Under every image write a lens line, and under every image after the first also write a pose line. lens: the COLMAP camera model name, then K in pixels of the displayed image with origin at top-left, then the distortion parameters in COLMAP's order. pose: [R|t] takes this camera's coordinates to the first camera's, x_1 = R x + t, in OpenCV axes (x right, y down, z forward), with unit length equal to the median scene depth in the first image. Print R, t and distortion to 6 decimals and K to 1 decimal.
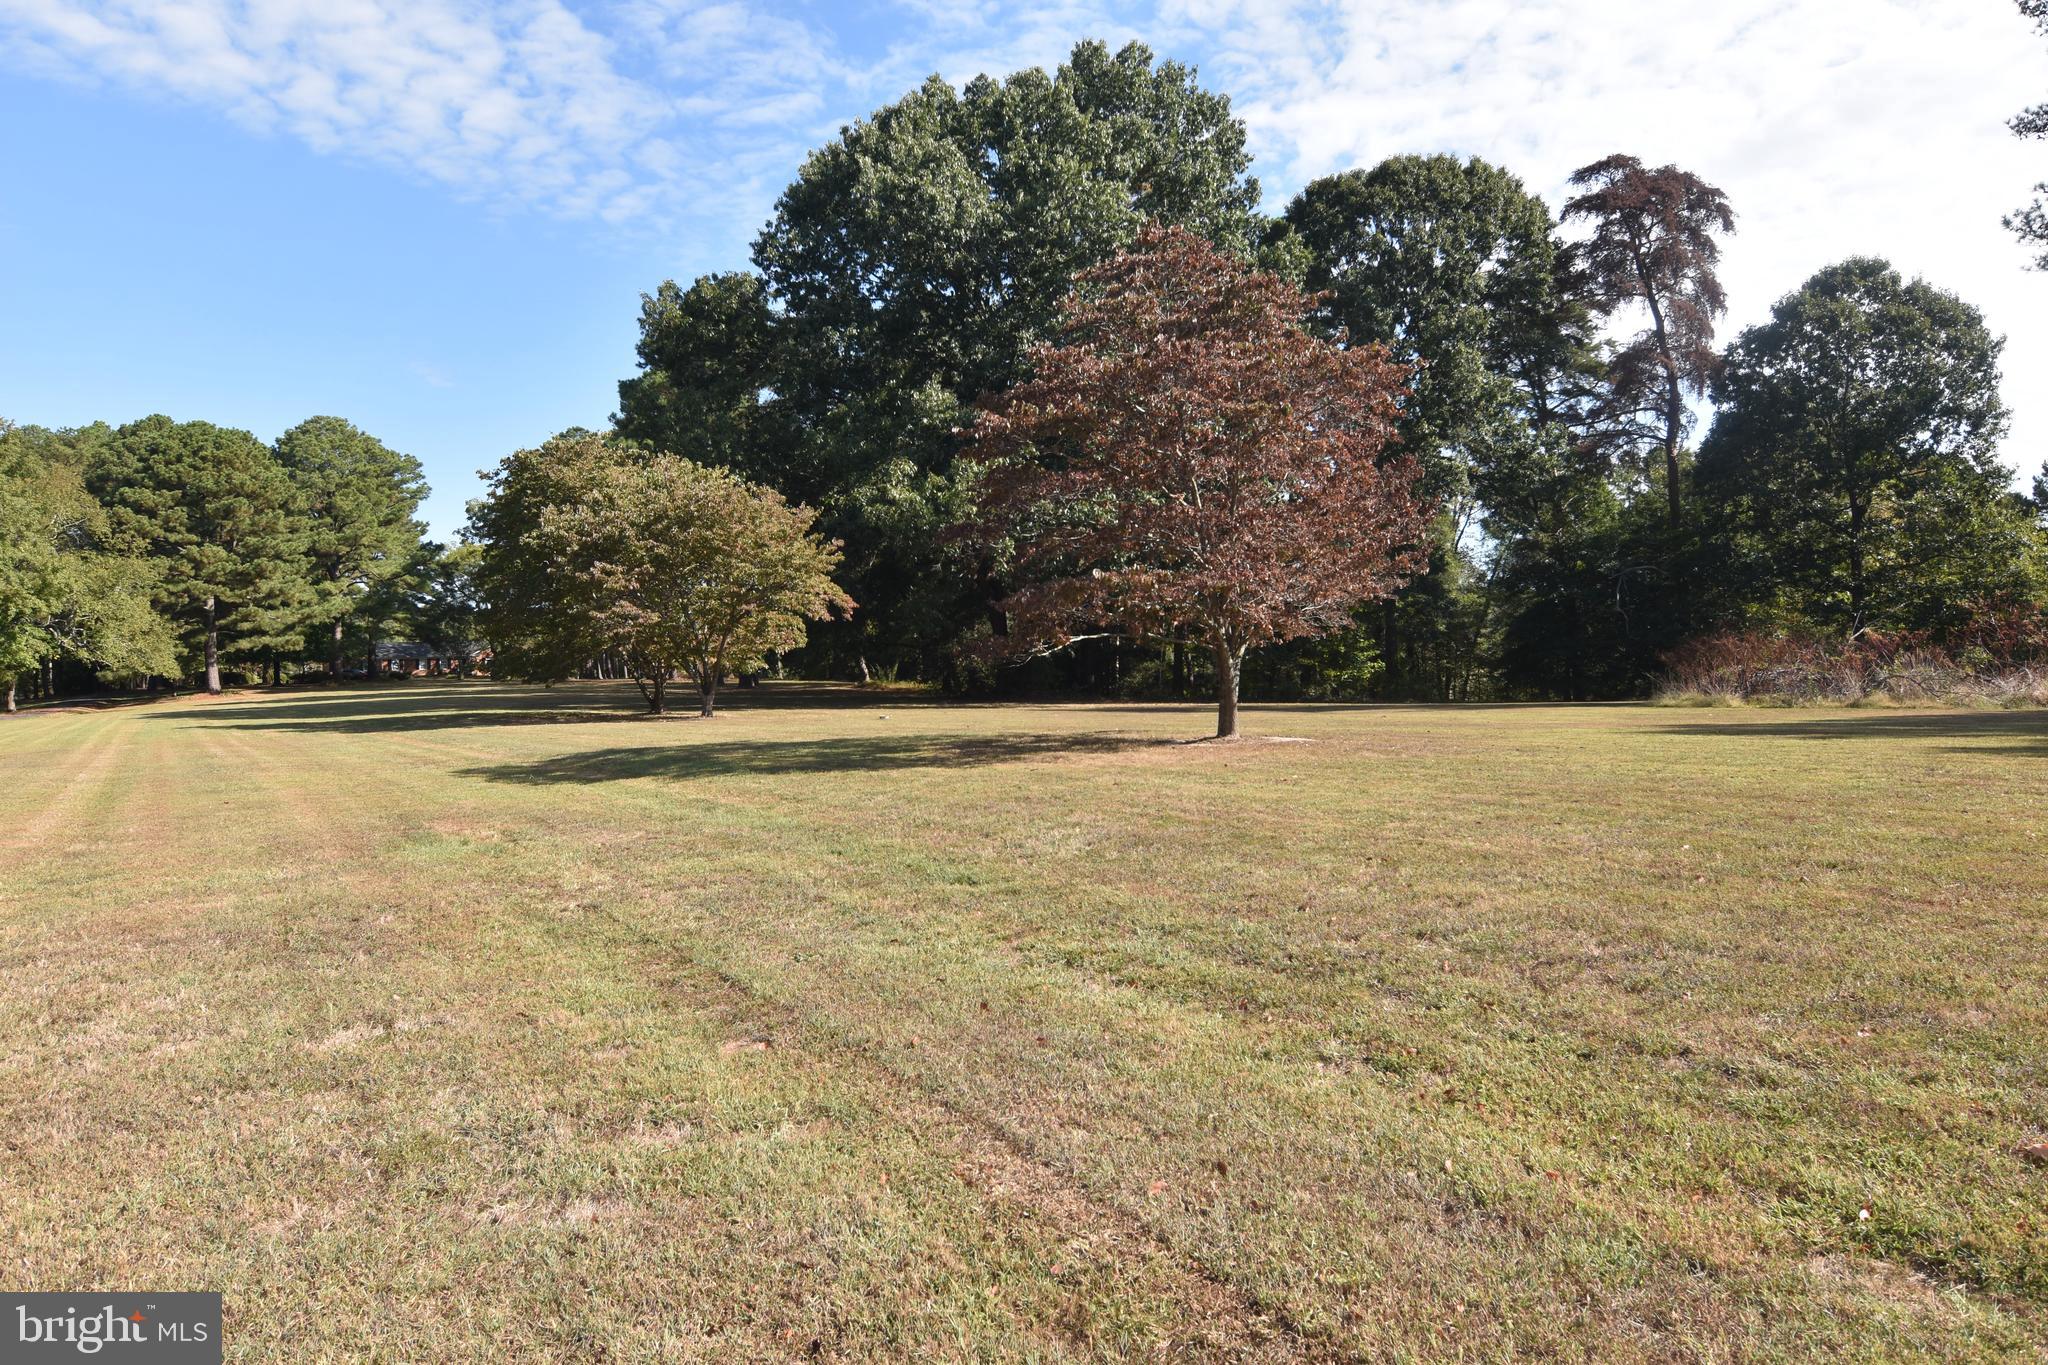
lens RADIAL K [[1345.2, 0, 1035.0], [0, 1345.2, 688.2], [0, 0, 1]] dist [-0.004705, -0.007293]
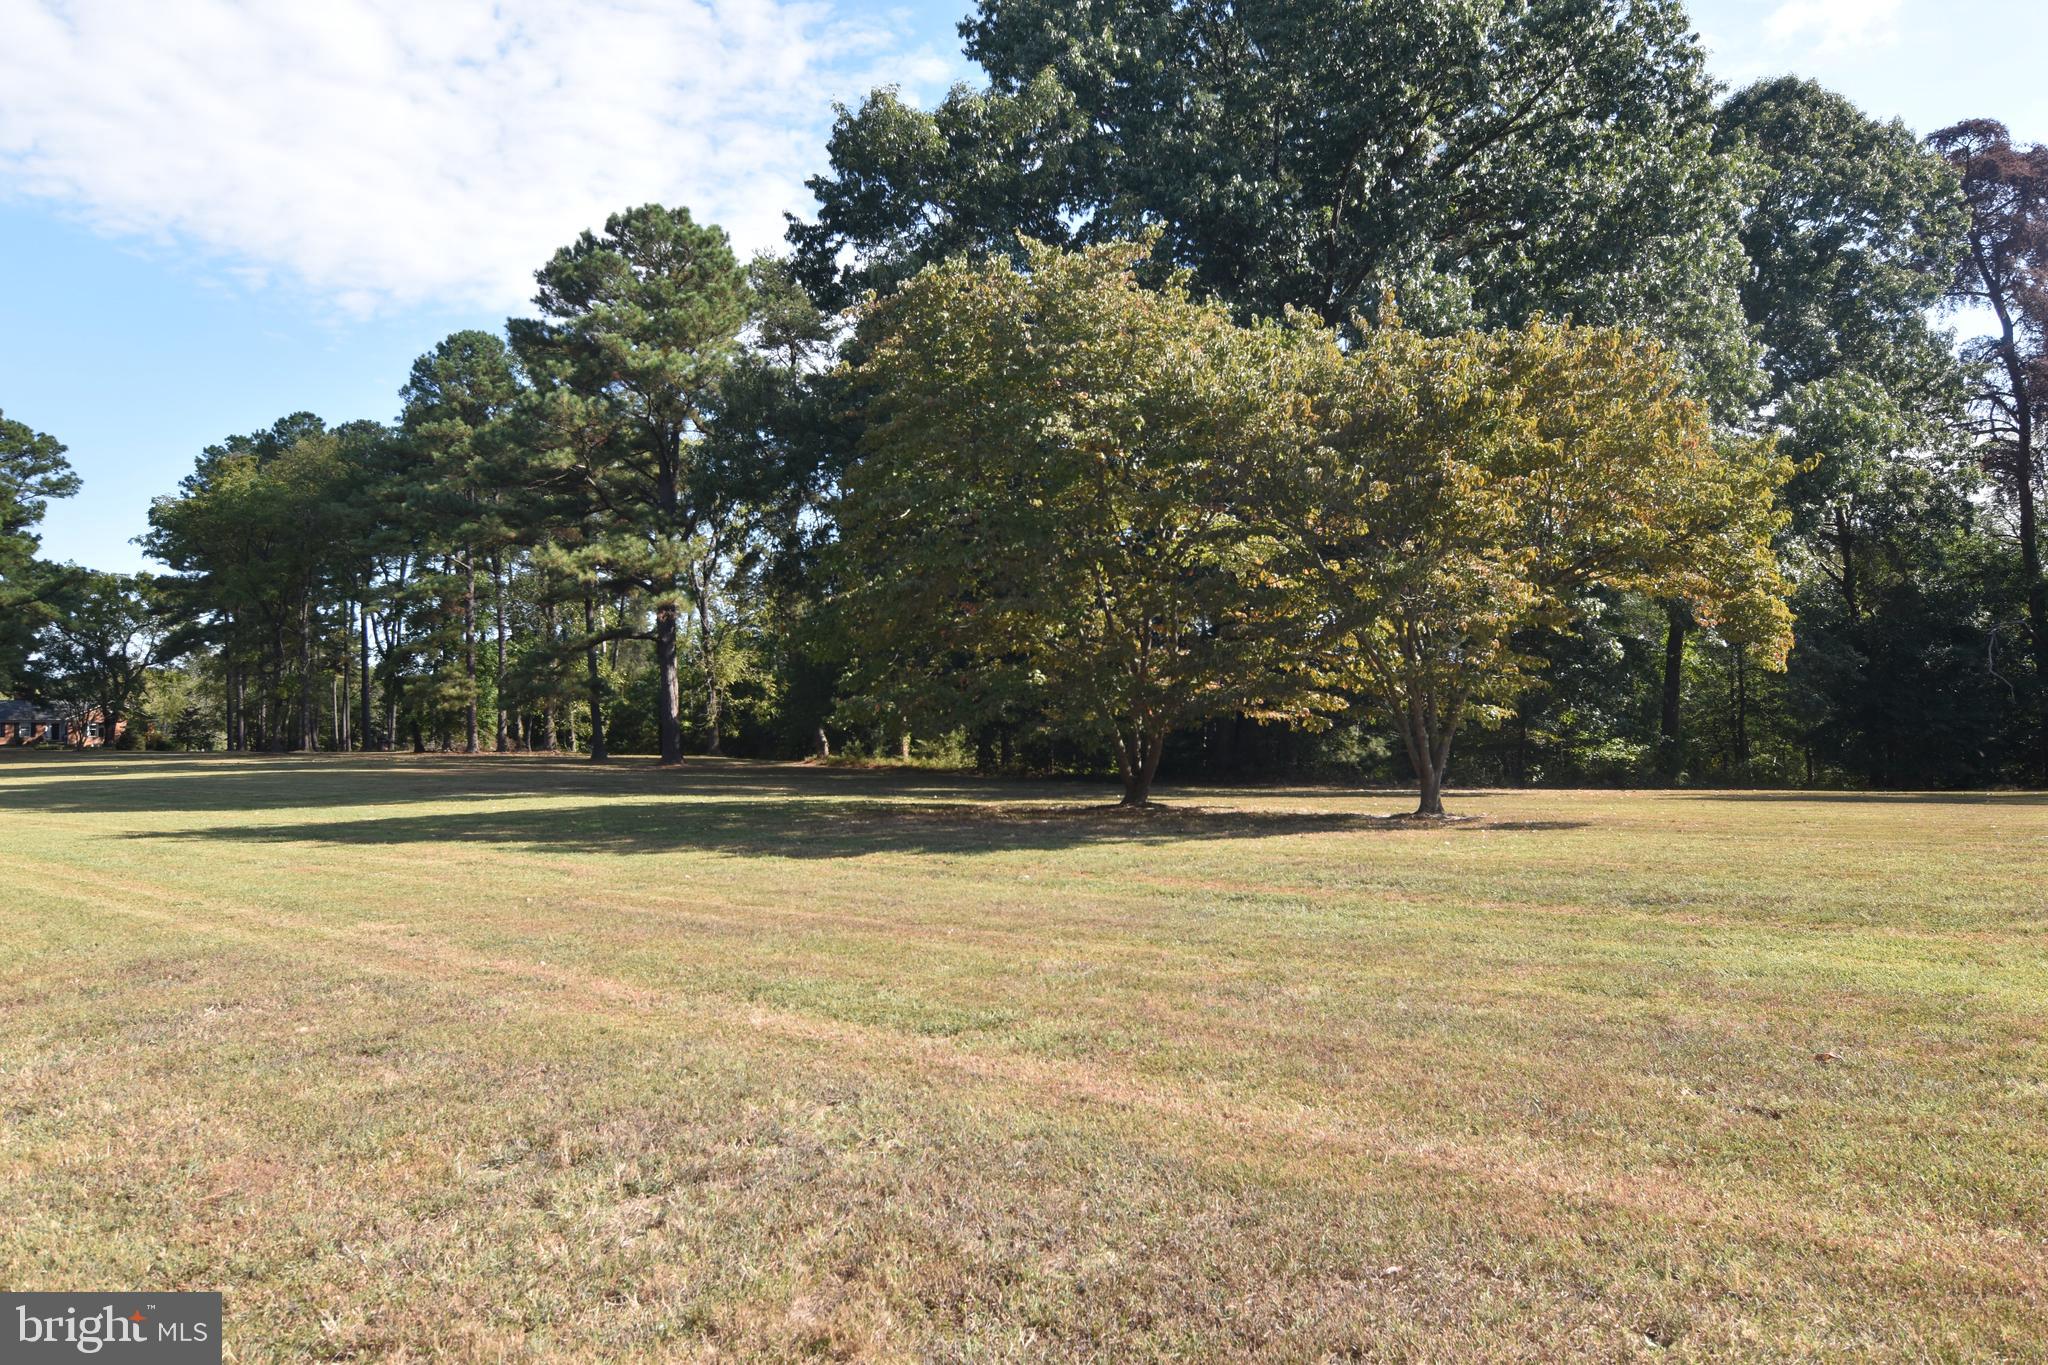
lens RADIAL K [[1390.7, 0, 1039.1], [0, 1390.7, 683.0], [0, 0, 1]] dist [0.004632, -0.021356]
pose [[0.963836, 0.023943, 0.265417, -0.328186], [-0.006905, 0.997865, -0.064944, 0.005285], [-0.266405, 0.060763, 0.961944, 0.350948]]
